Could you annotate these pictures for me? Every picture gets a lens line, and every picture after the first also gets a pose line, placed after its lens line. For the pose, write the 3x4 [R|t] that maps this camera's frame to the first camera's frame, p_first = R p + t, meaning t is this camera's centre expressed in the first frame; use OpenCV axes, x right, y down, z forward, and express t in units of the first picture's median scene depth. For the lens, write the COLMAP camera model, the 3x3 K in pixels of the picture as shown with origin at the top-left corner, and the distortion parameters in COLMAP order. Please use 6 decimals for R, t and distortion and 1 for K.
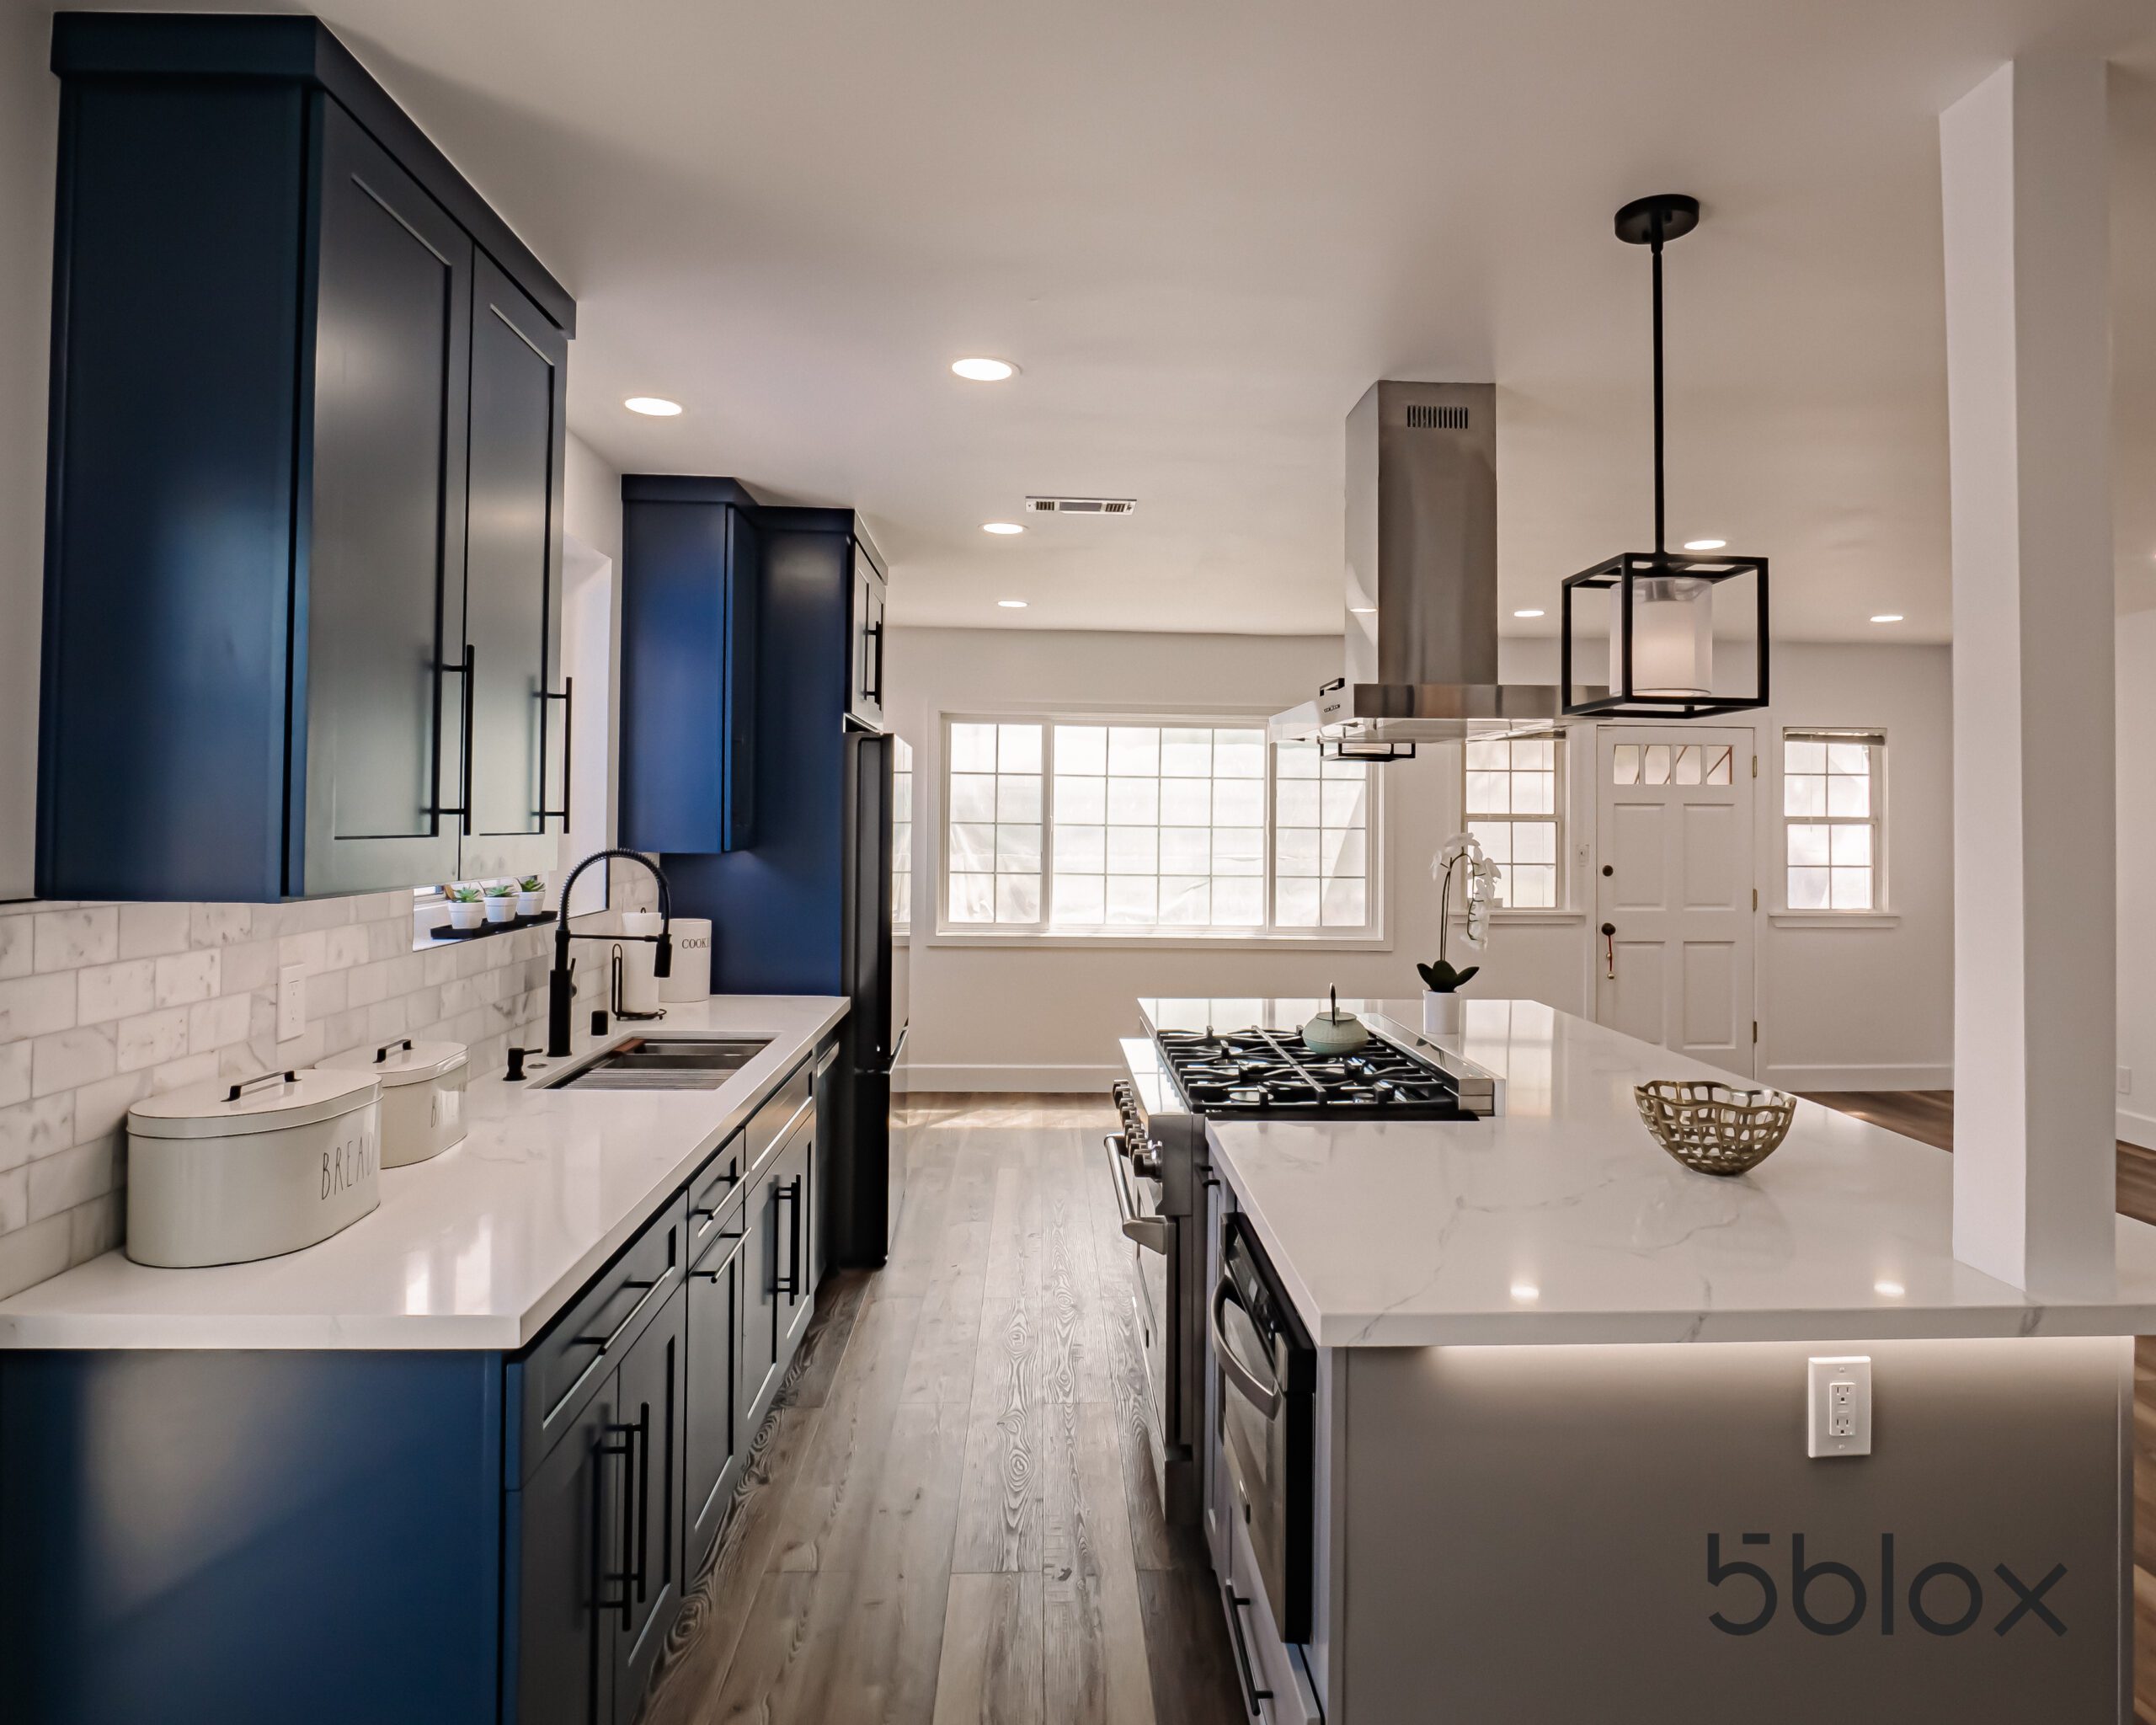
lens RADIAL K [[1347.2, 0, 1079.0], [0, 1347.2, 790.9], [0, 0, 1]] dist [-0.020786, 0.000843]
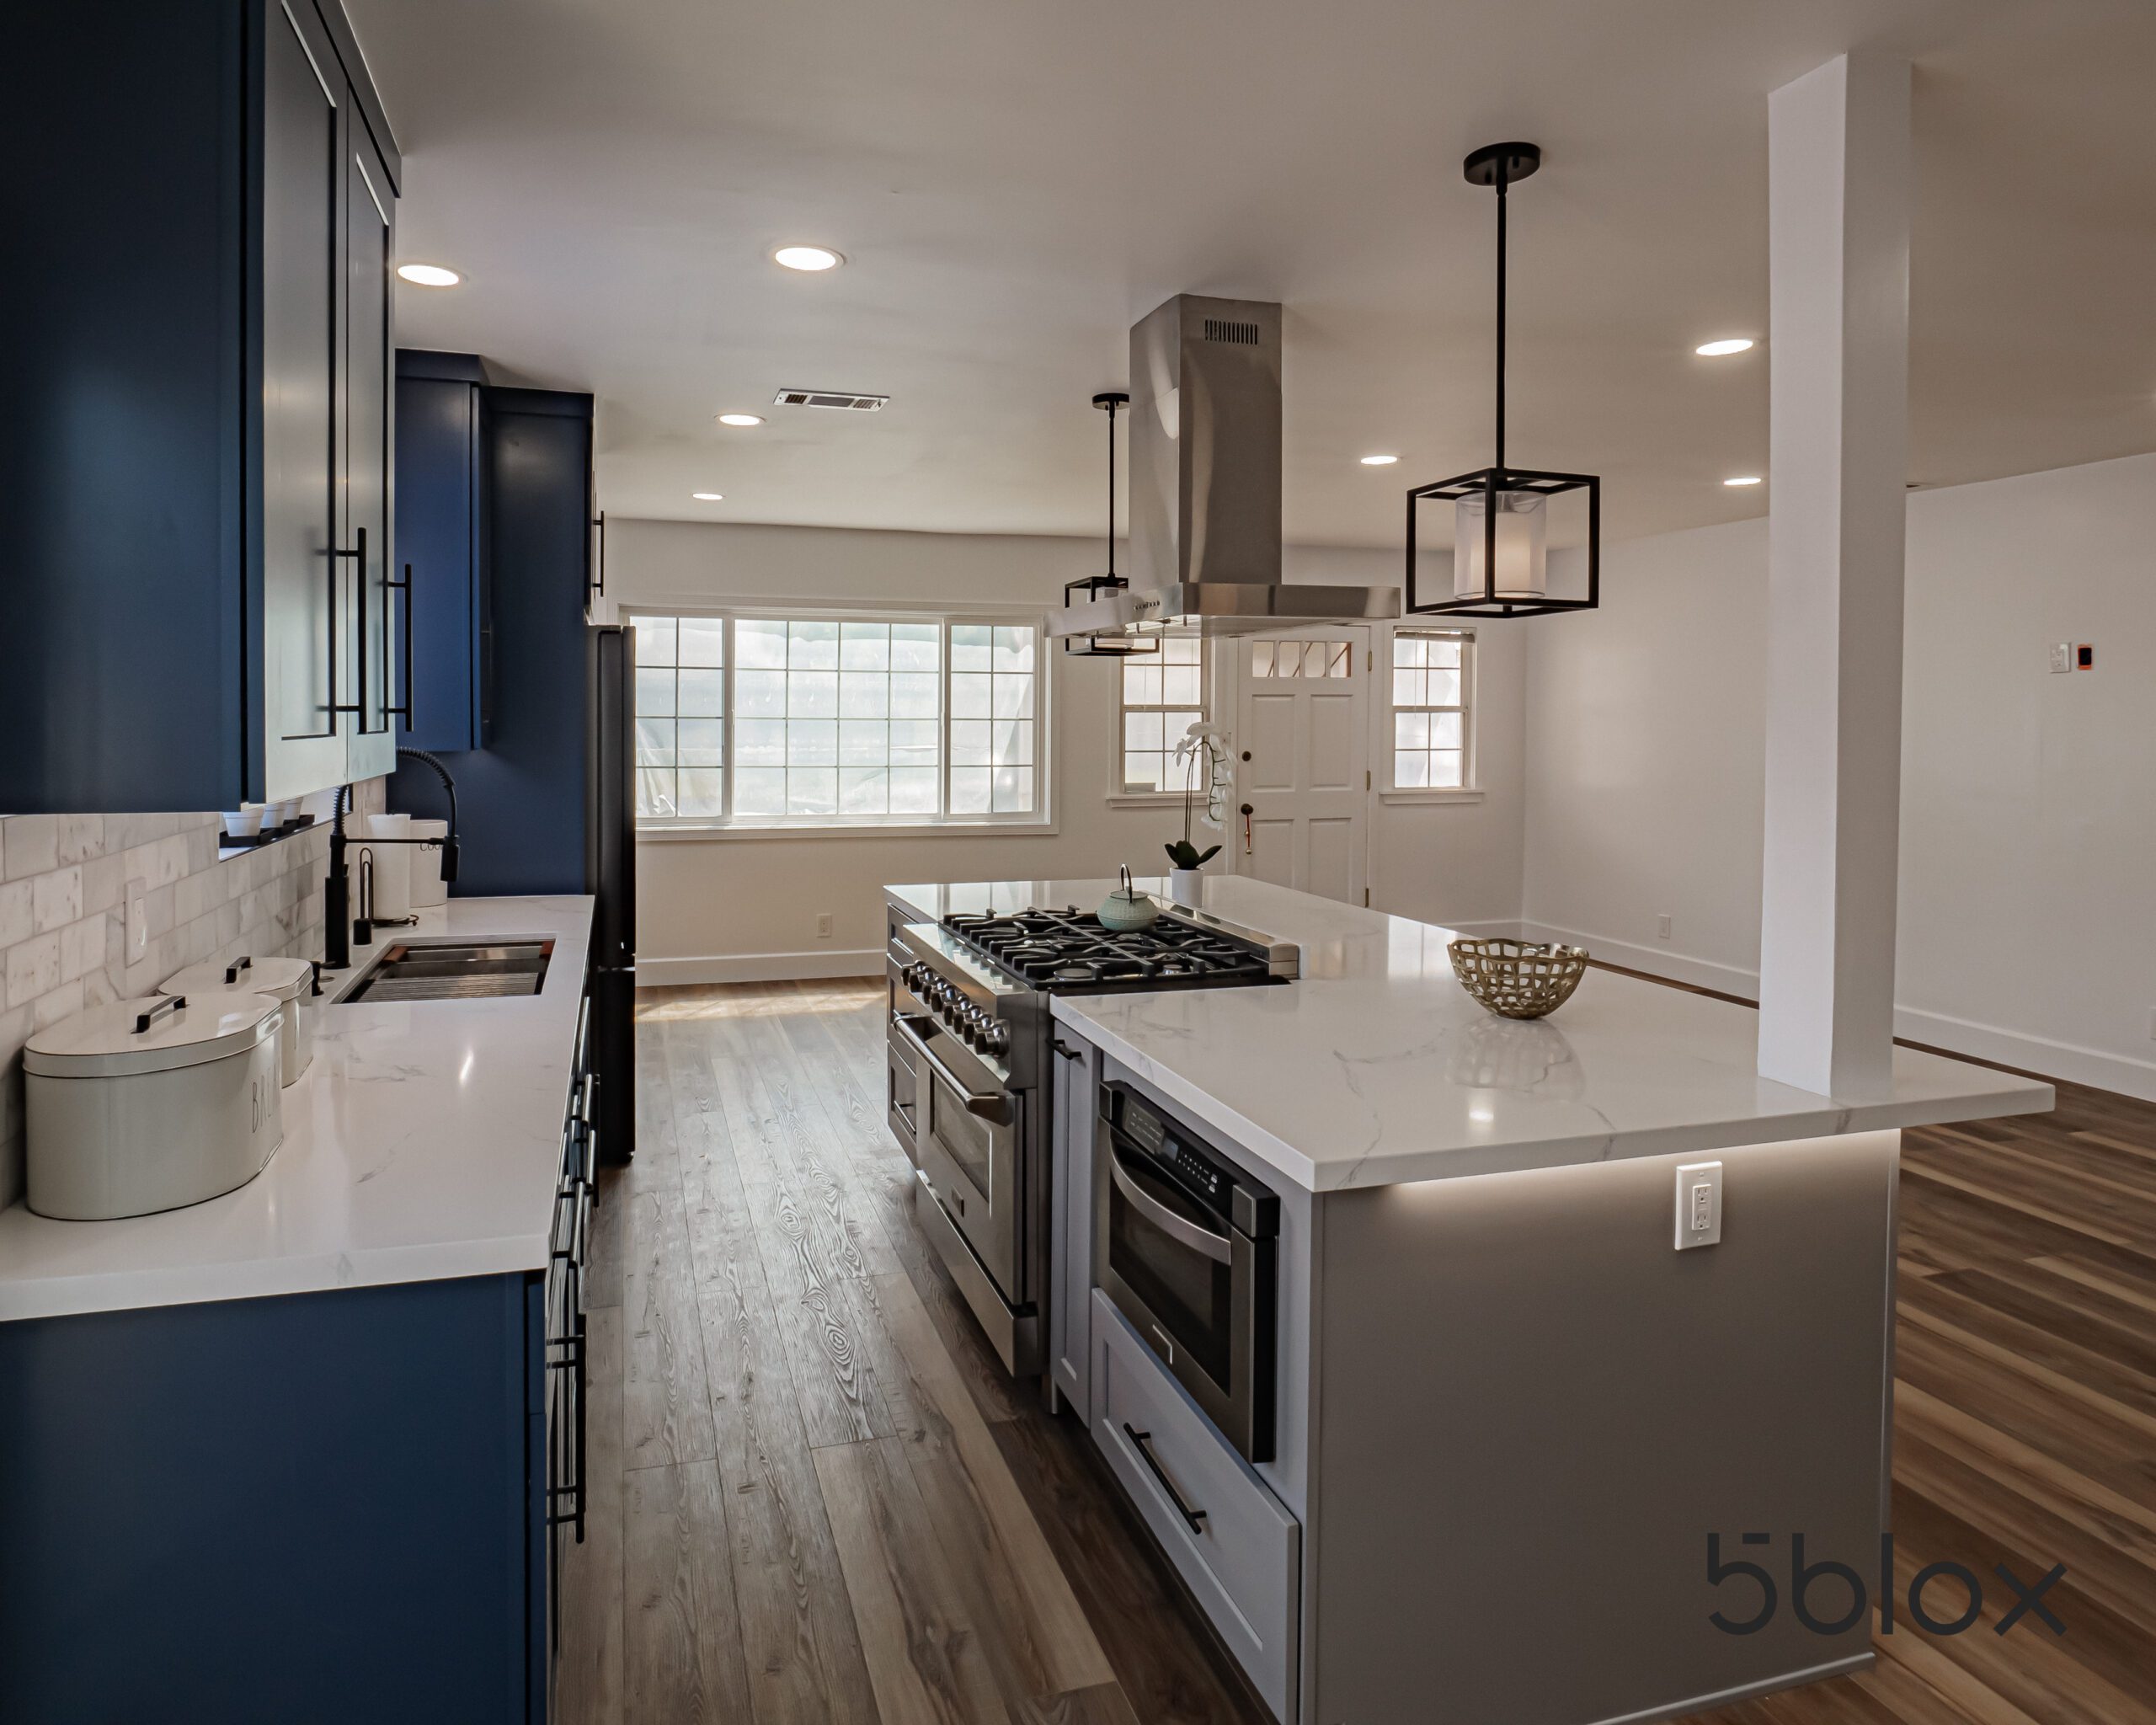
lens RADIAL K [[1312.1, 0, 949.8], [0, 1312.1, 742.7], [0, 0, 1]] dist [-0.020338, -0.001621]
pose [[0.976334, -0.012716, 0.215892, -0.169788], [0.003133, 0.998997, 0.044672, -0.000036], [-0.216243, -0.042938, 0.975395, 0.021349]]
